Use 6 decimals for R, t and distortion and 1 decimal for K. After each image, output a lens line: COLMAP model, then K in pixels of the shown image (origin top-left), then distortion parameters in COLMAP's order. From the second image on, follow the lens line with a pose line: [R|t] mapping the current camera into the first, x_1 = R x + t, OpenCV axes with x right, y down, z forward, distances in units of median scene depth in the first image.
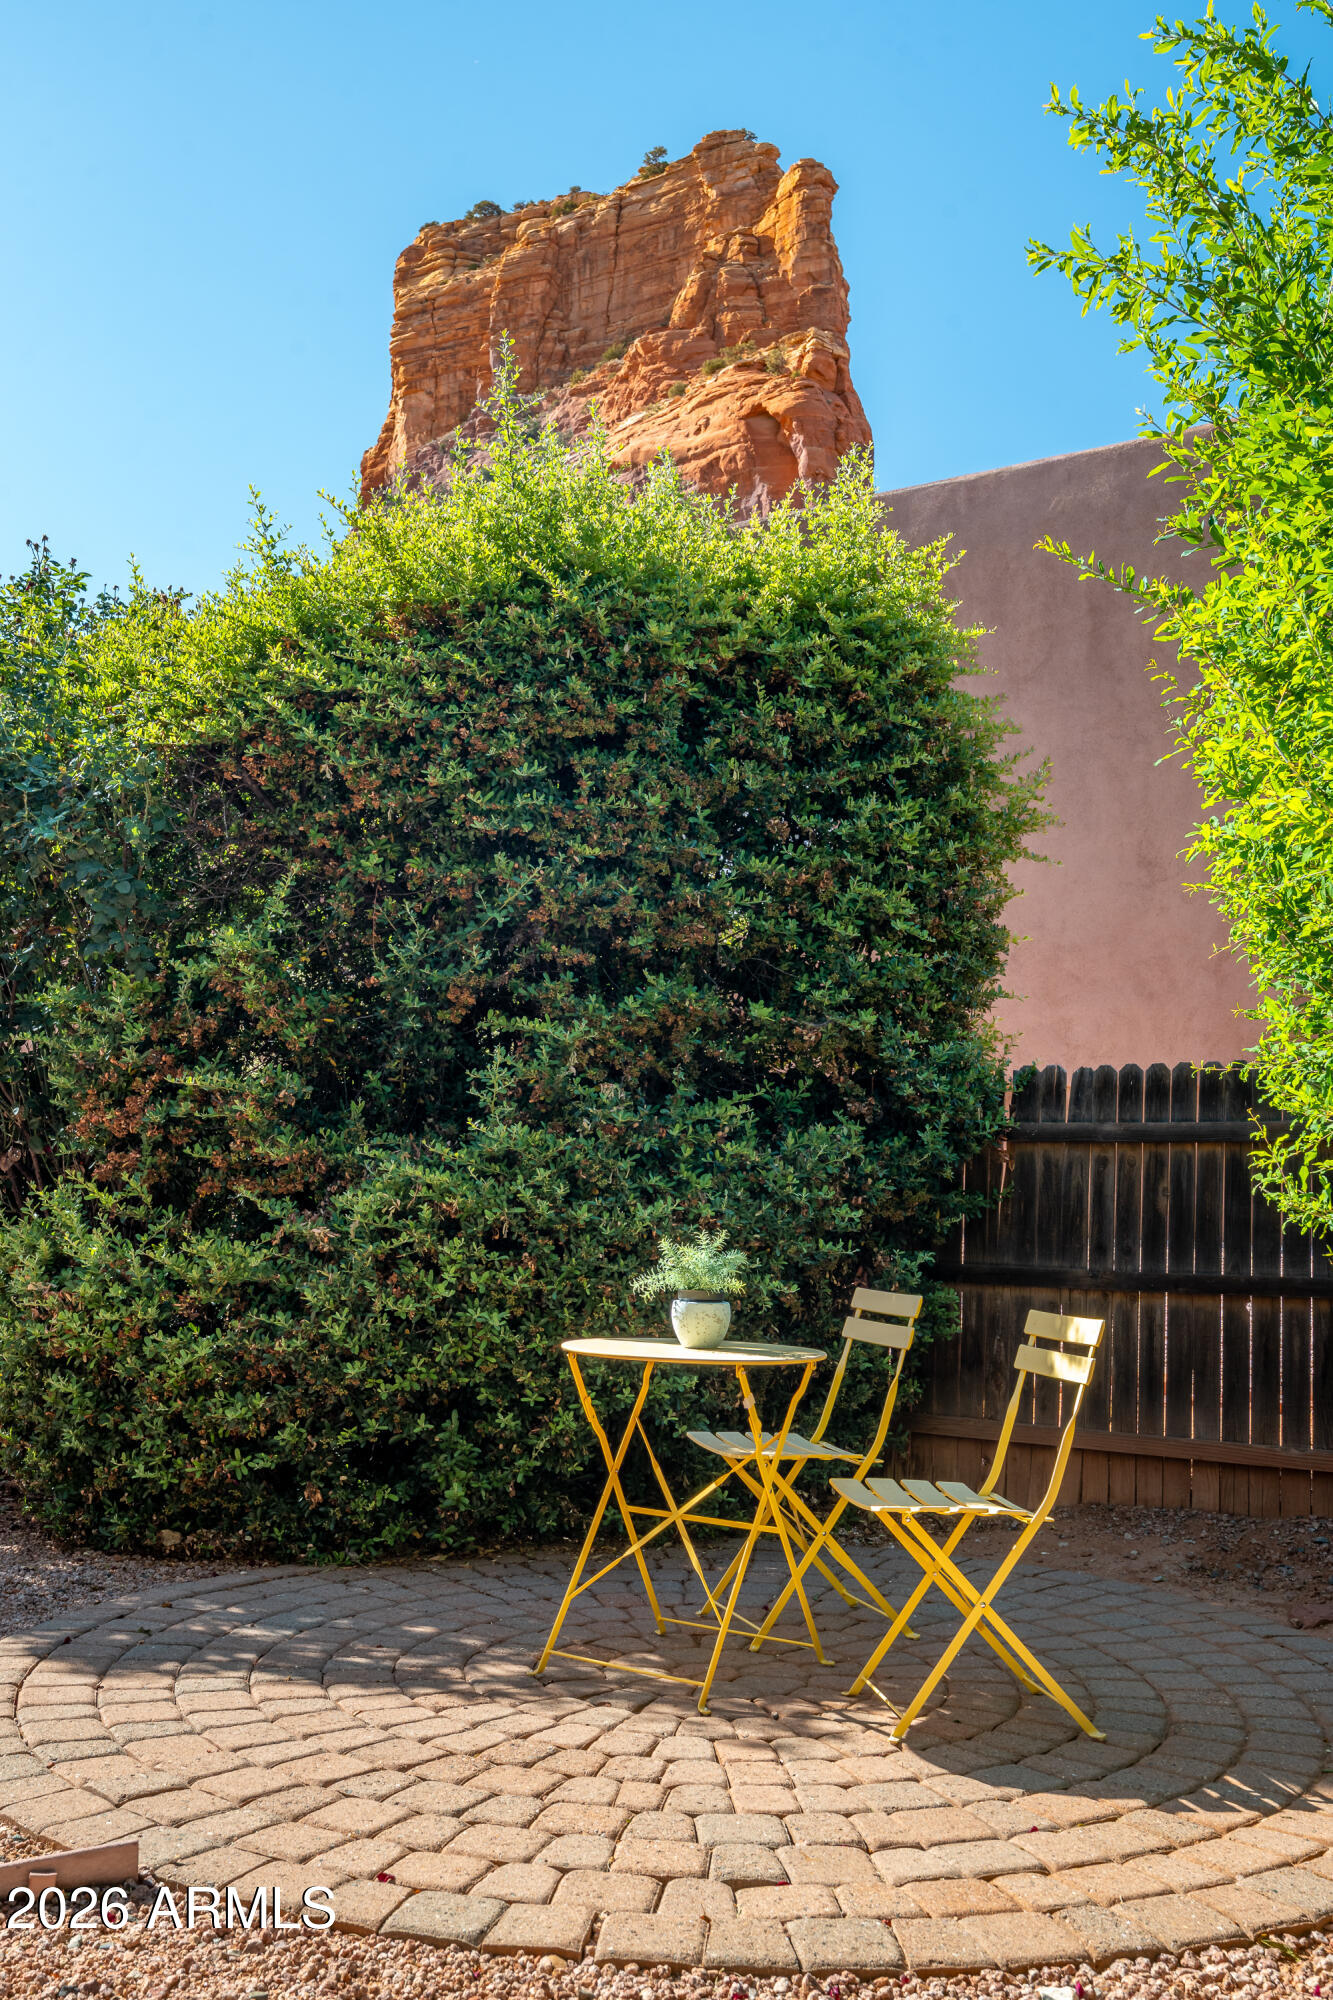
lens RADIAL K [[1846.3, 0, 677.3], [0, 1846.3, 991.9], [0, 0, 1]] dist [0.022570, -0.010025]
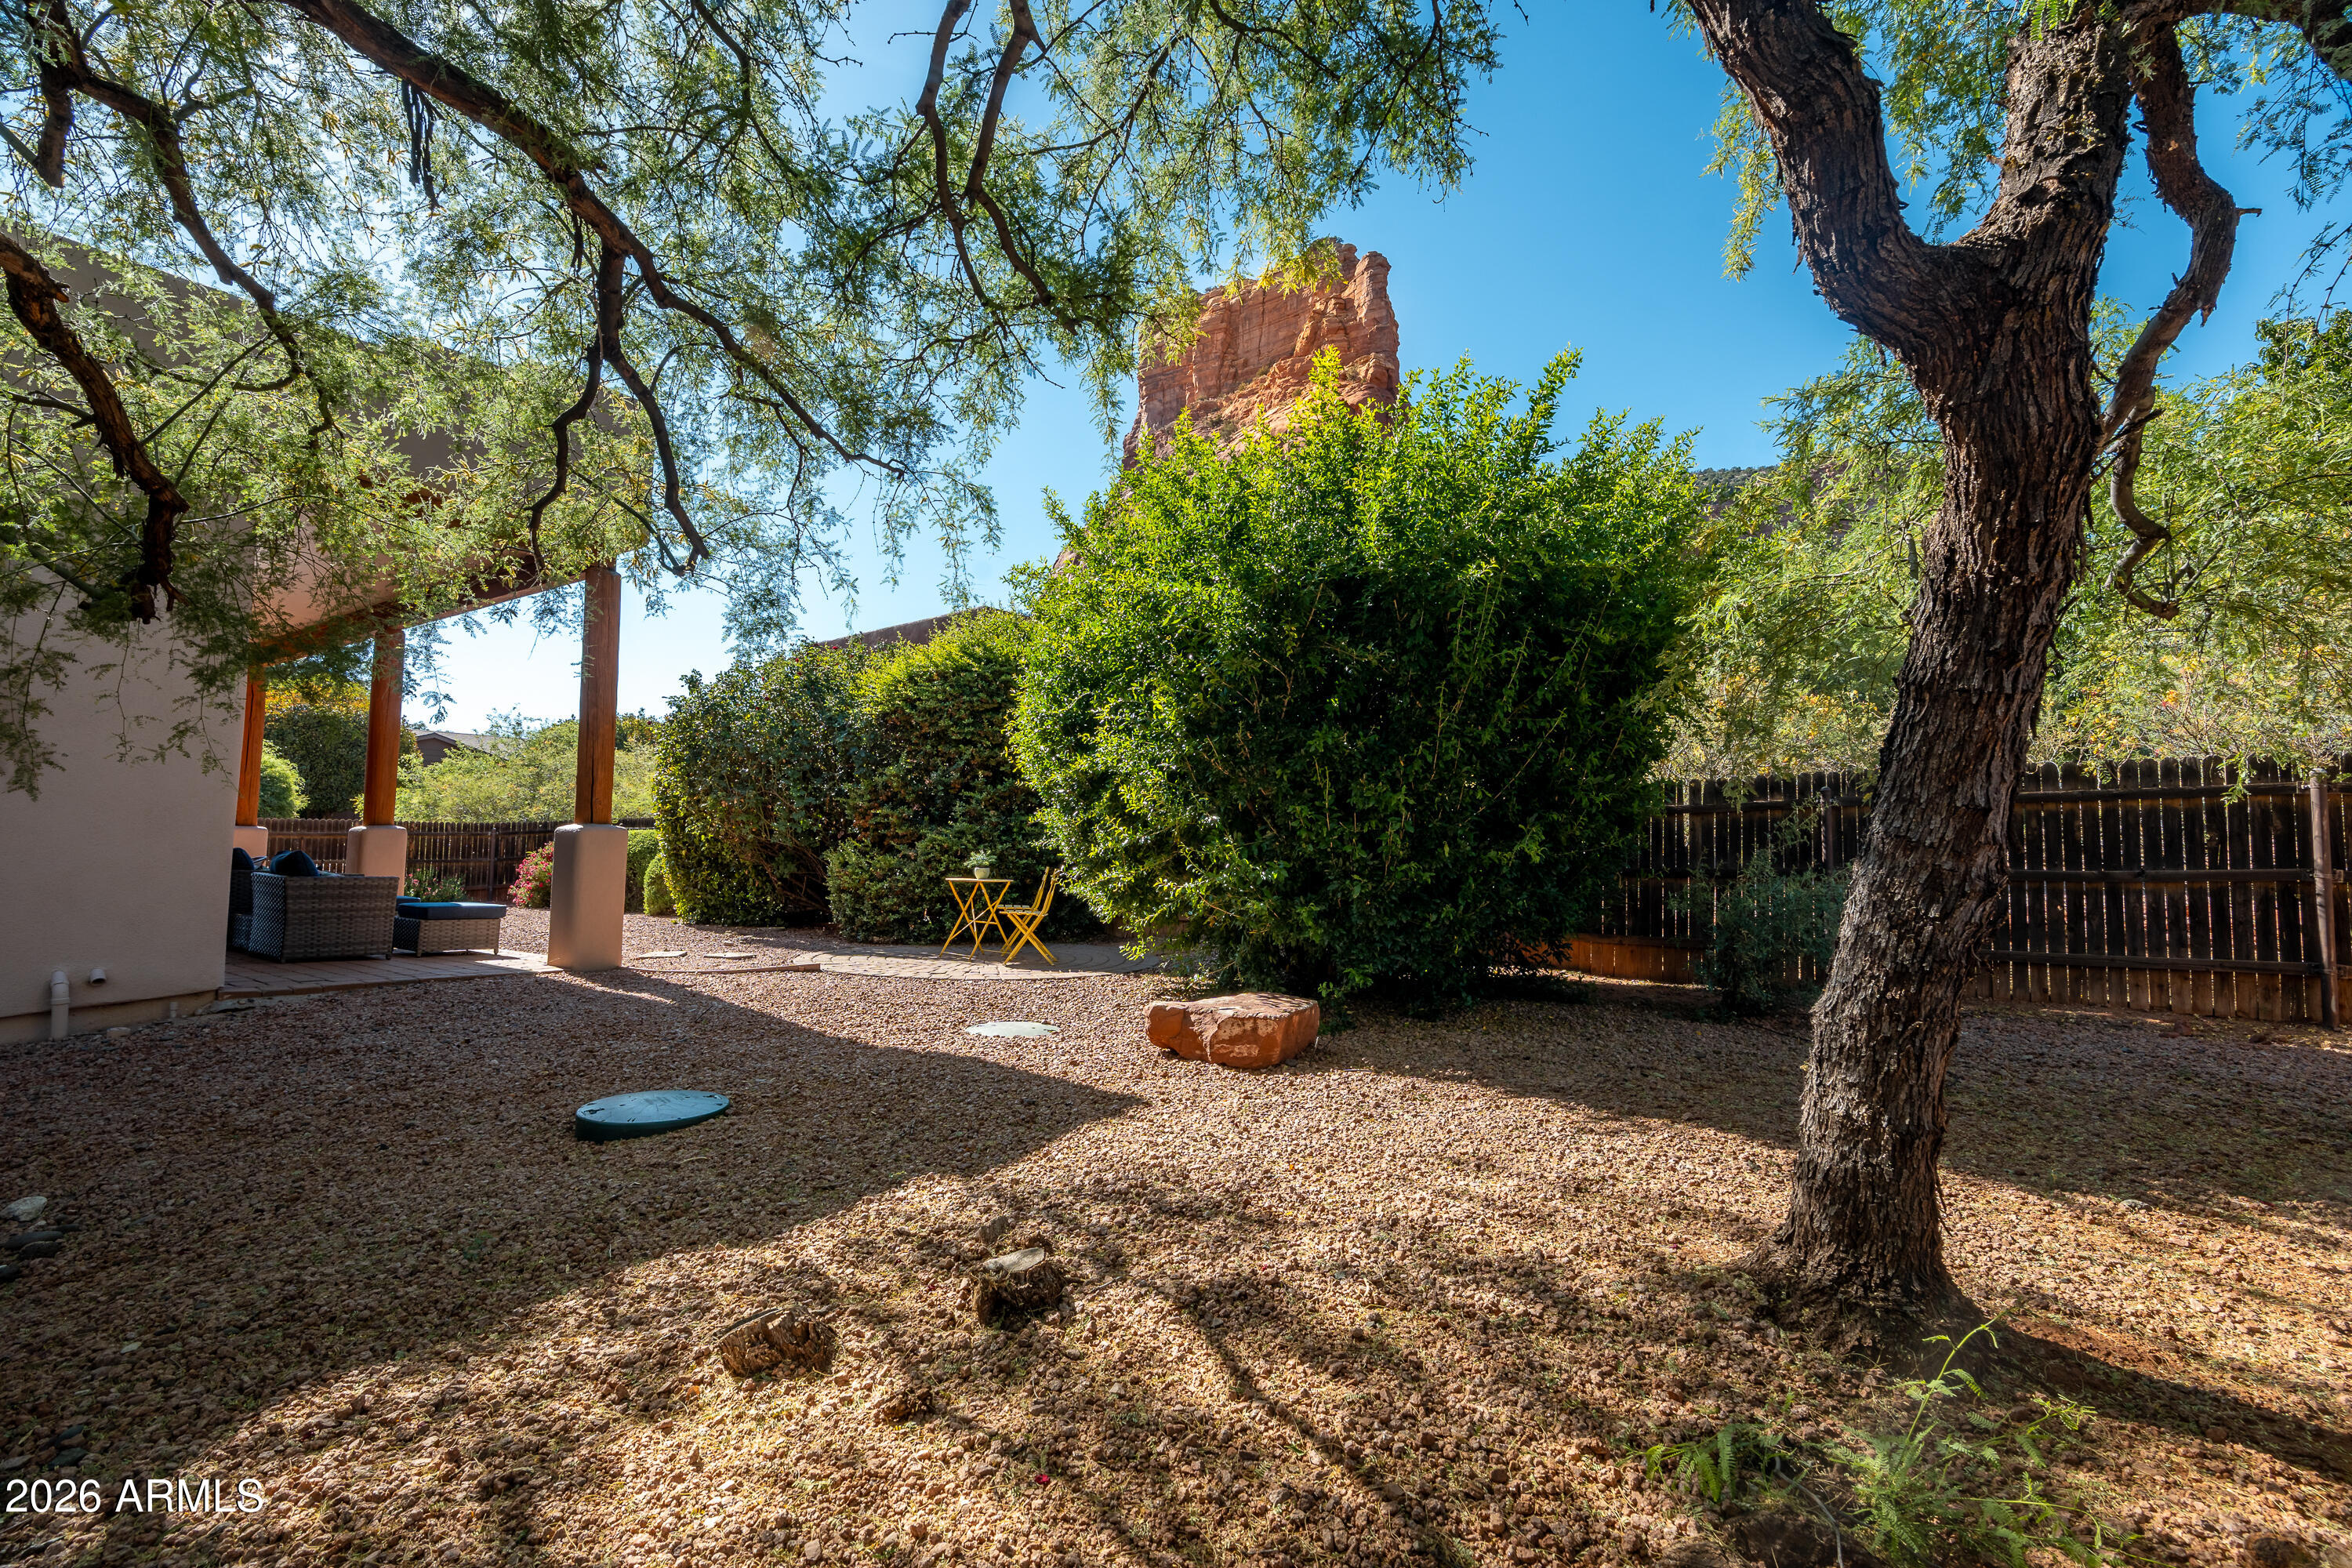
lens RADIAL K [[1059.2, 0, 1183.4], [0, 1059.2, 784.0], [0, 0, 1]] dist [-0.016175, 0.009101]
pose [[0.991973, -0.017689, -0.125204, 0.013619], [0.023305, 0.998780, 0.043532, -0.002109], [0.124282, -0.046101, 0.991175, -0.023723]]
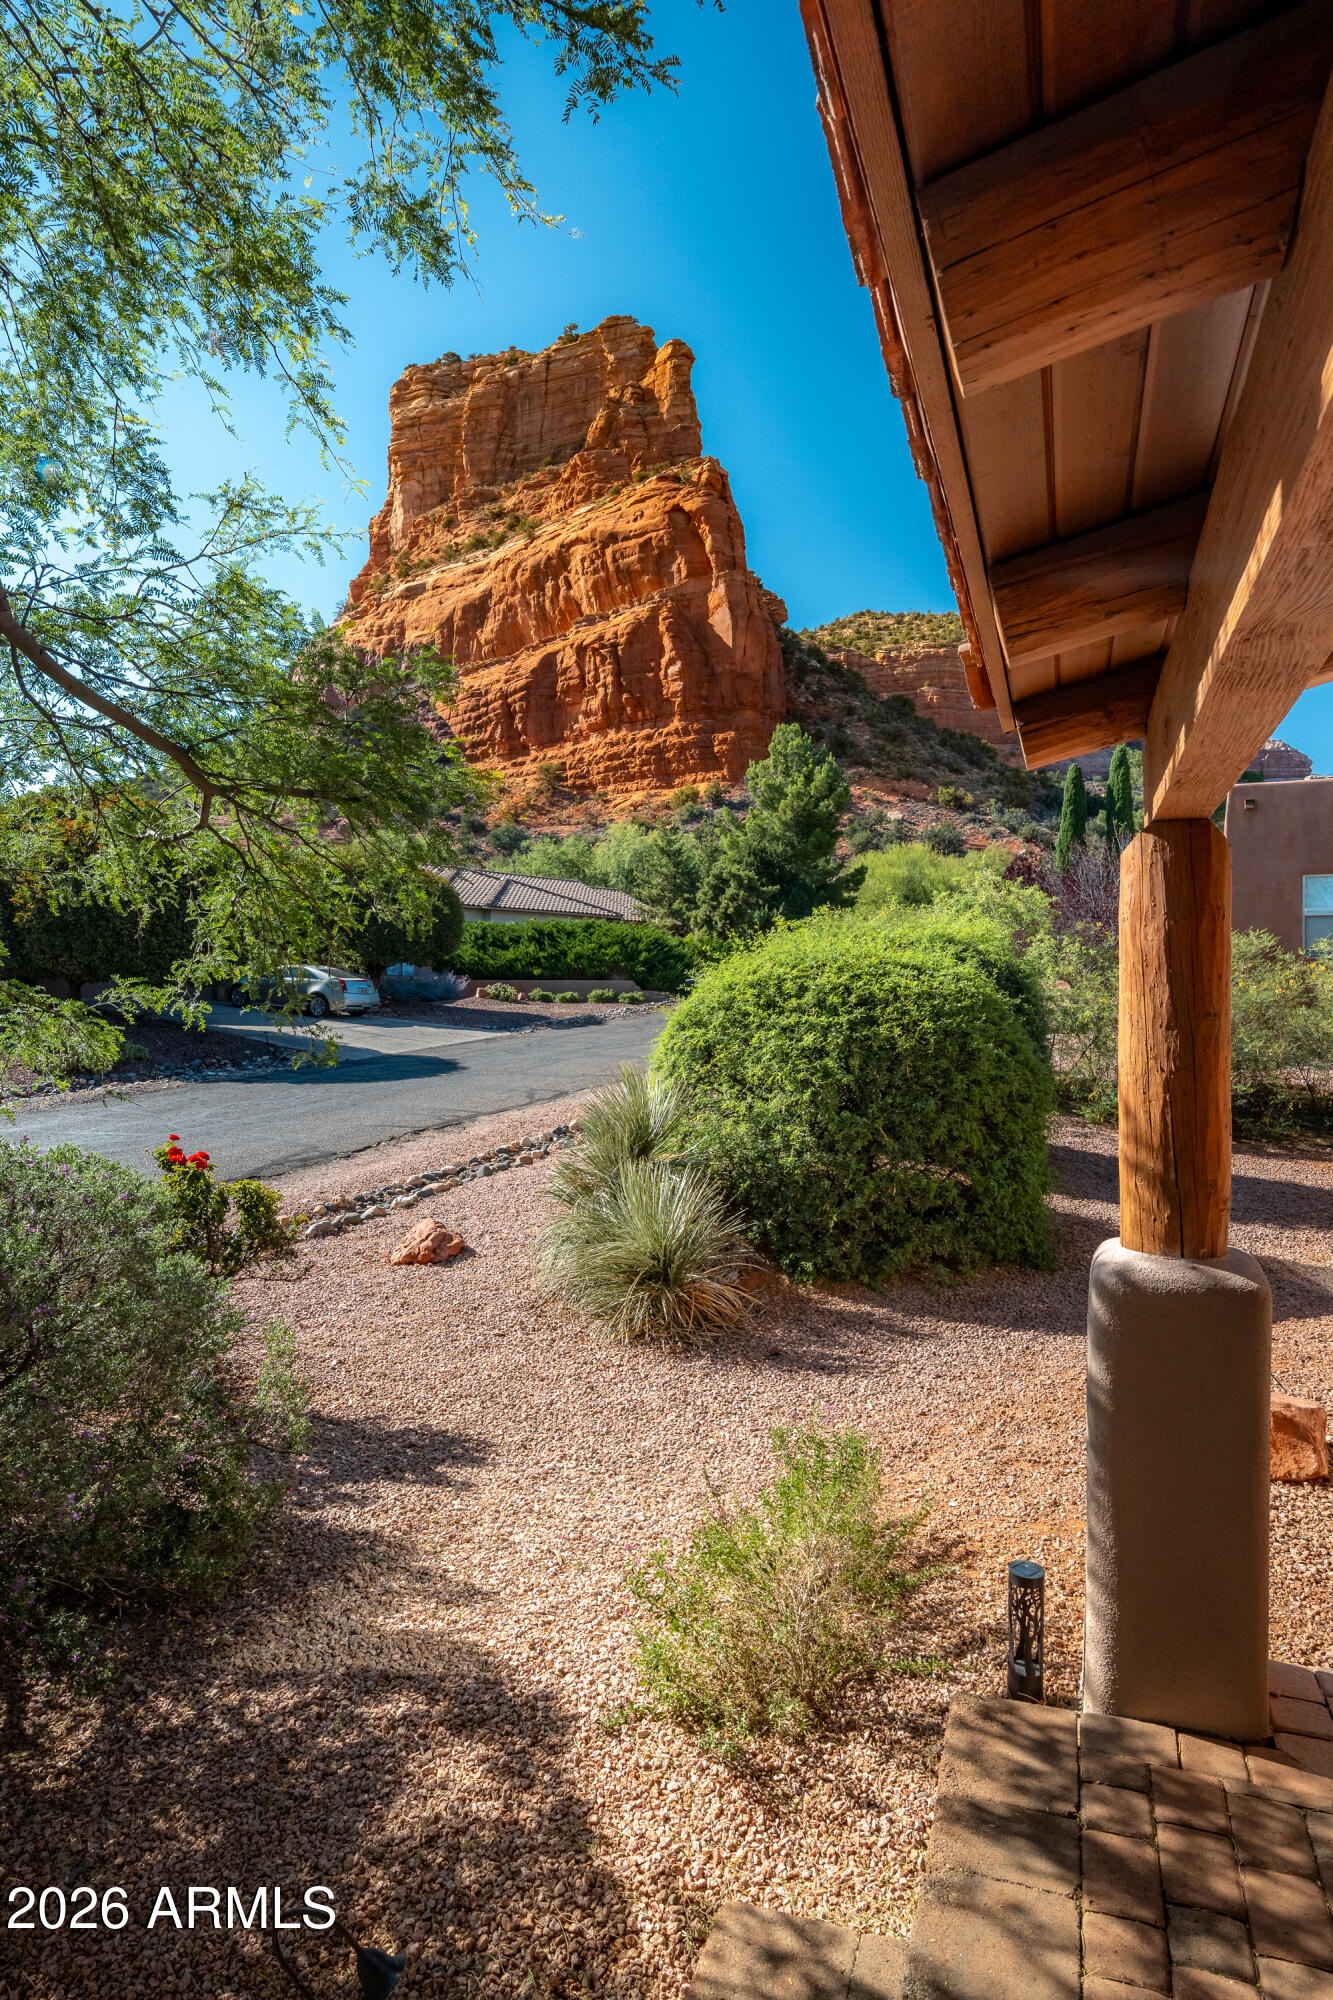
lens RADIAL K [[1139.0, 0, 673.8], [0, 1139.0, 989.1], [0, 0, 1]] dist [0.002484, -0.000631]
pose [[0.990347, -0.013910, 0.137909, -0.099787], [-0.000511, 0.994578, 0.103989, -0.006154], [-0.138608, -0.103055, 0.984971, -0.002630]]
